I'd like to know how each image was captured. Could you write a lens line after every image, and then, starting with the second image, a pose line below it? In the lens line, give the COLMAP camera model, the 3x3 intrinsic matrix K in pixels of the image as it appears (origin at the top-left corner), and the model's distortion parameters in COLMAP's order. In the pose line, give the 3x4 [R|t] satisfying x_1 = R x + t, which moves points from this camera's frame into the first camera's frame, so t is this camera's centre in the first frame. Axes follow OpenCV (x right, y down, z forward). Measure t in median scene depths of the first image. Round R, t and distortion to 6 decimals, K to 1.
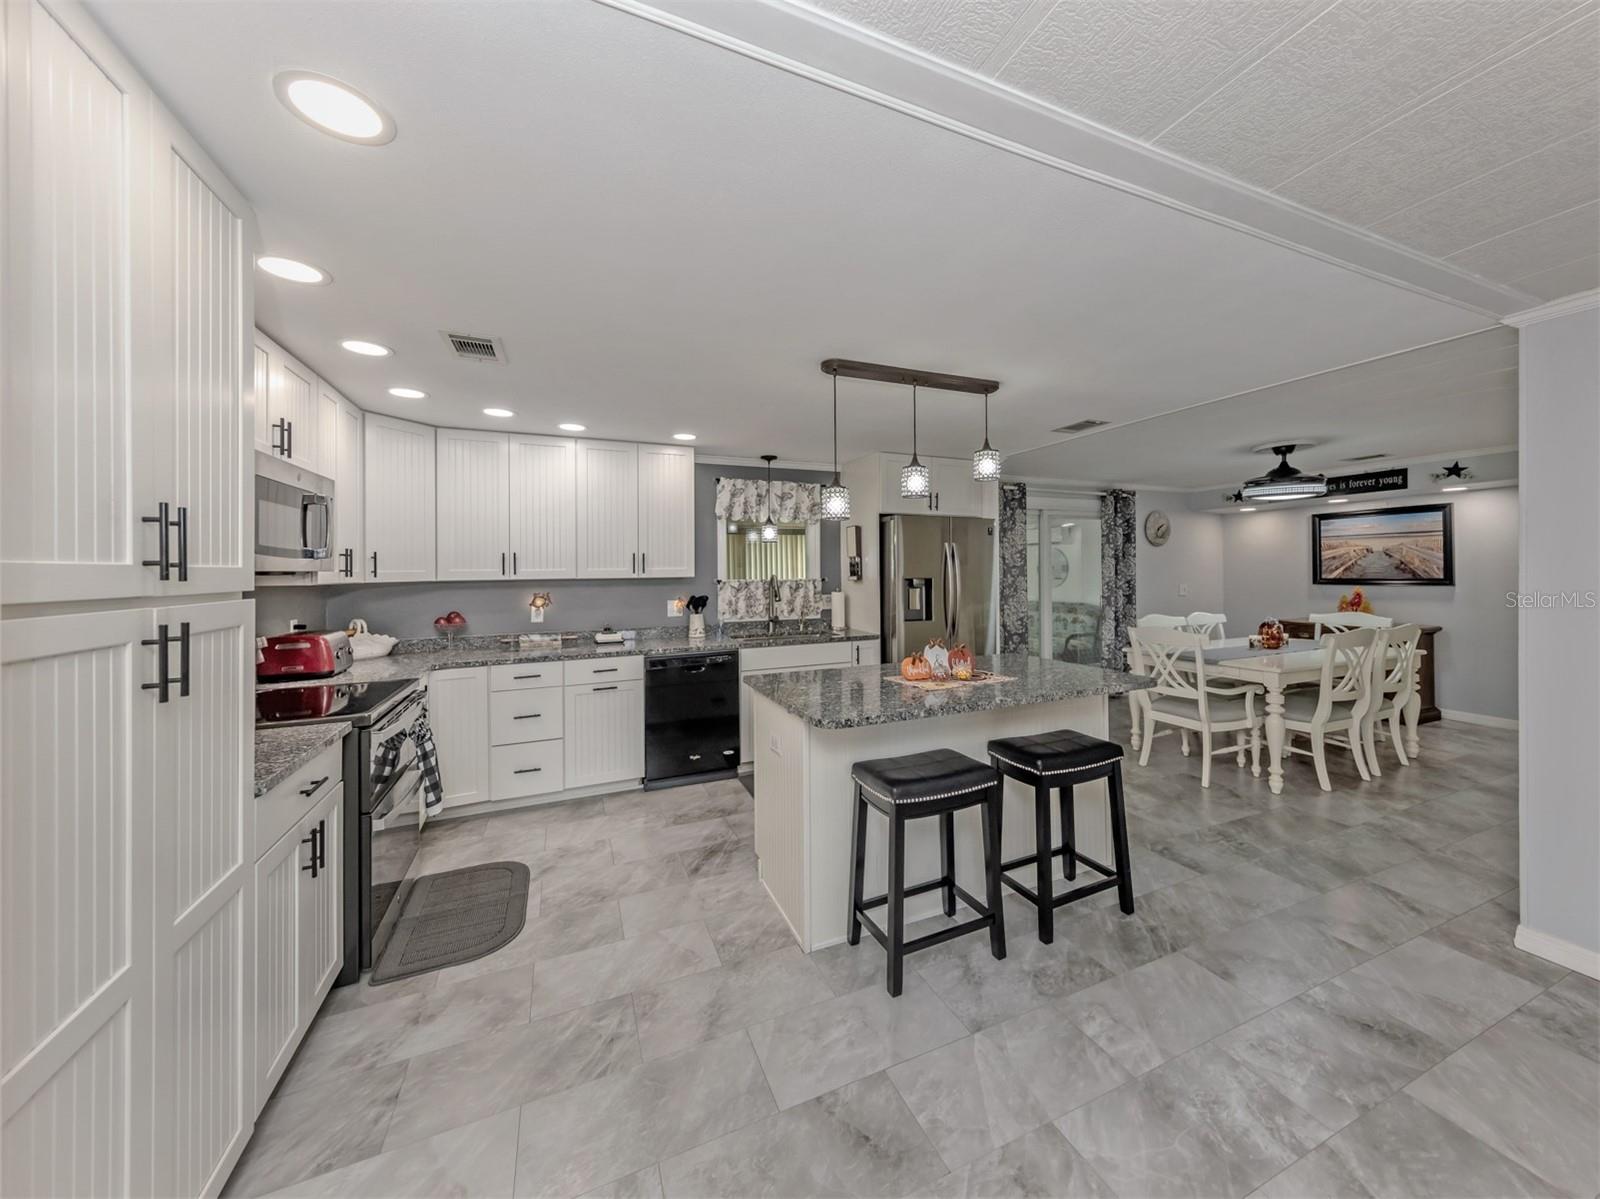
lens RADIAL K [[568.7, 0, 833.9], [0, 568.7, 593.2], [0, 0, 1]] dist [0.009063, -0.000028]
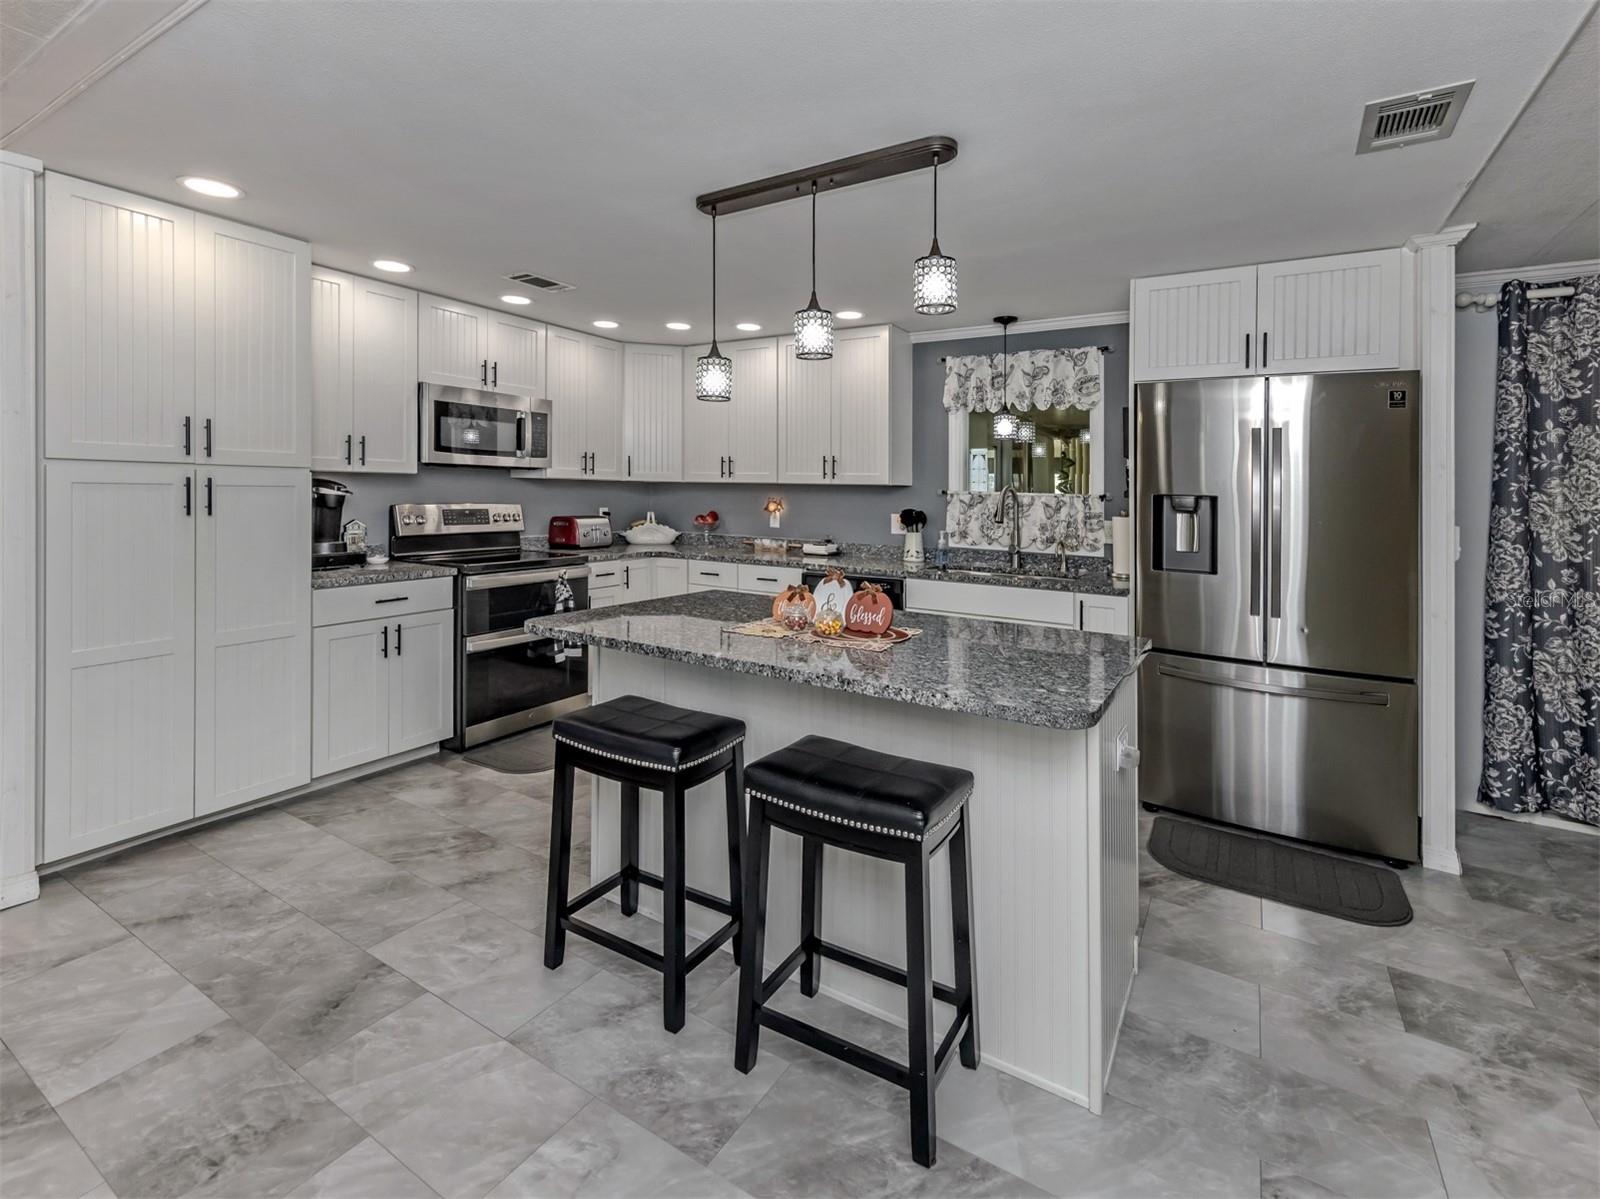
lens RADIAL K [[732.8, 0, 832.1], [0, 732.8, 518.0], [0, 0, 1]] dist [0.006898, 0.000274]
pose [[0.582167, 0.052064, -0.811400, 0.511163], [-0.060241, 0.997967, 0.020813, 0.001830], [0.810834, 0.036763, 0.584120, 0.295348]]
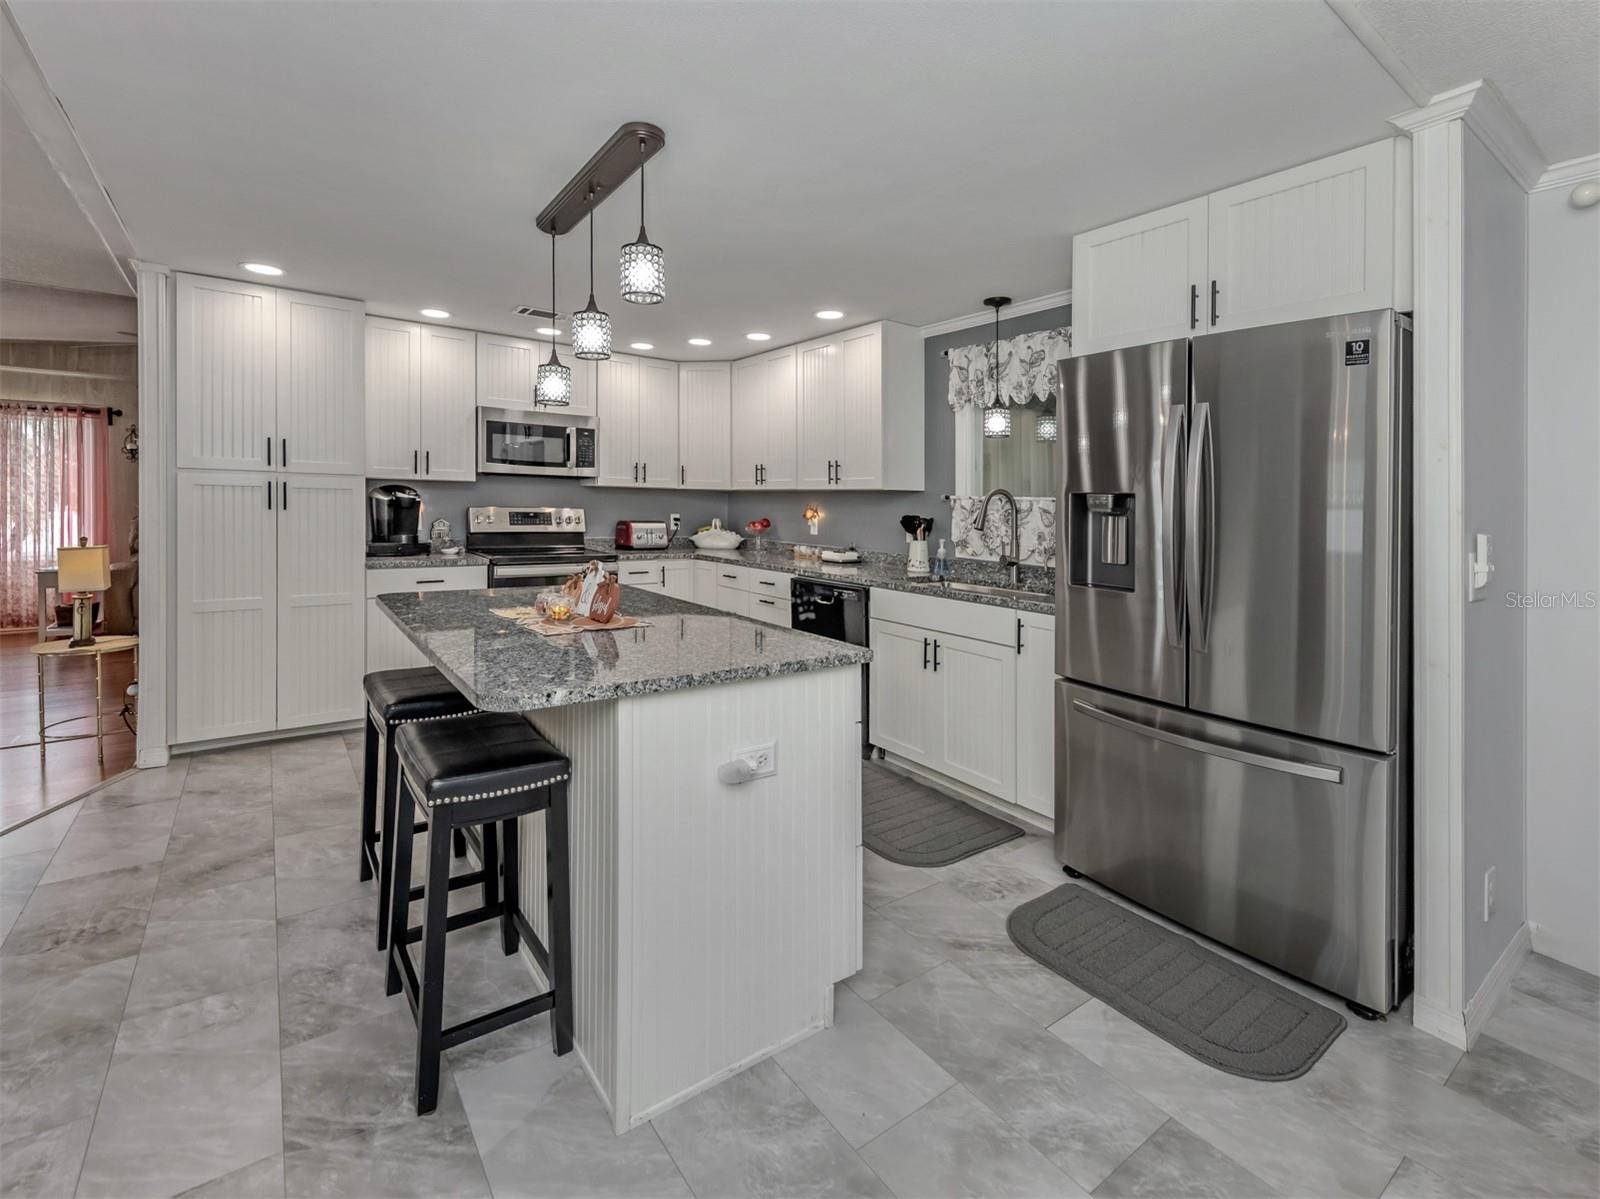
lens RADIAL K [[731.2, 0, 801.1], [0, 731.2, 538.0], [0, 0, 1]] dist [0.002811, 0.000136]
pose [[0.205324, 0.061911, -0.976734, 0.643407], [-0.065313, 0.996639, 0.049443, -0.004006], [0.976512, 0.053641, 0.208678, 0.627253]]
